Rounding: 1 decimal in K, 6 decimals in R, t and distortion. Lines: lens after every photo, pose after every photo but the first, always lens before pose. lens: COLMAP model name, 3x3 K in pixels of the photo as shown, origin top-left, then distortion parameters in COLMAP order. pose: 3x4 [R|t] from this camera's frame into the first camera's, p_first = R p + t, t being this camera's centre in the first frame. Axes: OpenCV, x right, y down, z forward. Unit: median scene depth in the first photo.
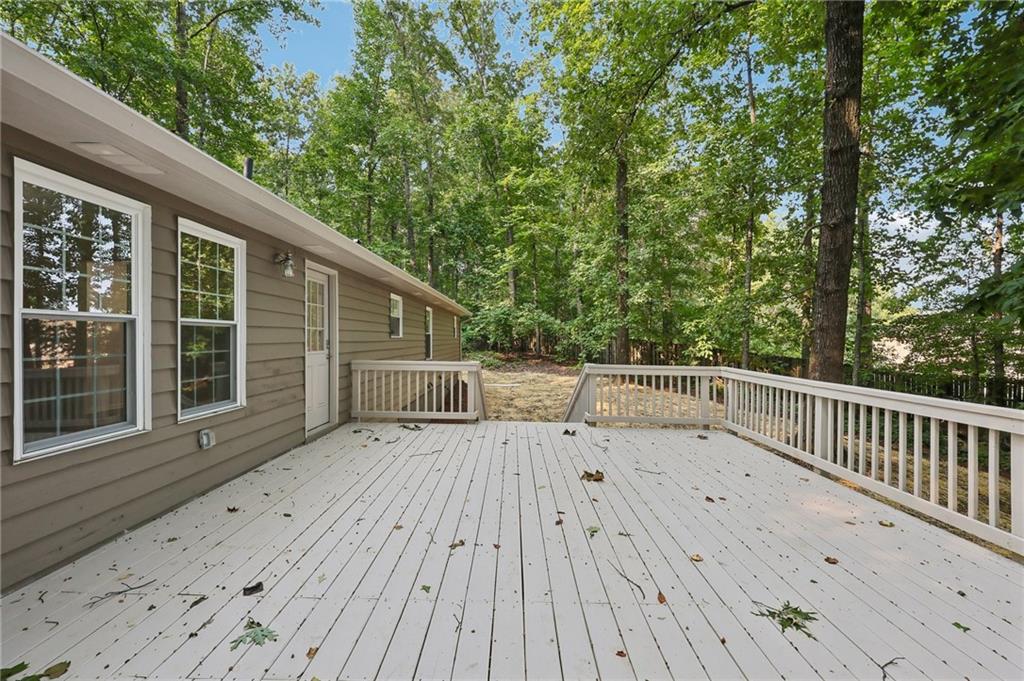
lens RADIAL K [[427.3, 0, 513.2], [0, 427.3, 340.4], [0, 0, 1]] dist [0.002575, 0.000315]
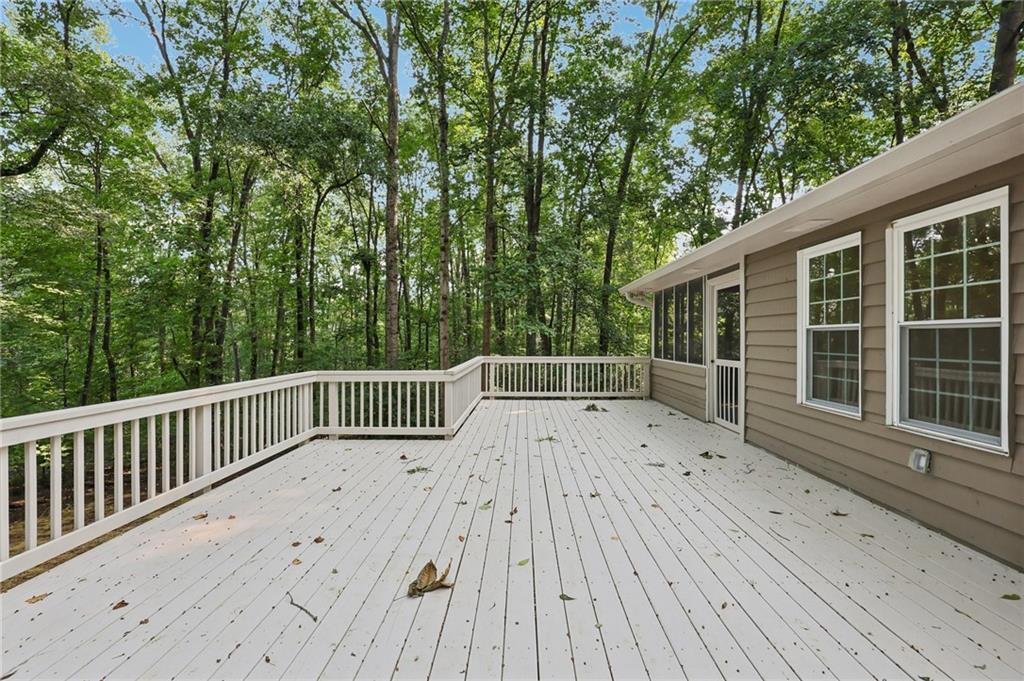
lens RADIAL K [[427.3, 0, 509.2], [0, 427.3, 337.6], [0, 0, 1]] dist [0.002575, 0.000315]
pose [[-0.999484, -0.004964, 0.031725, 0.087048], [-0.004810, 0.999976, 0.004931, -0.018455], [-0.031748, 0.004776, -0.999484, 2.094447]]
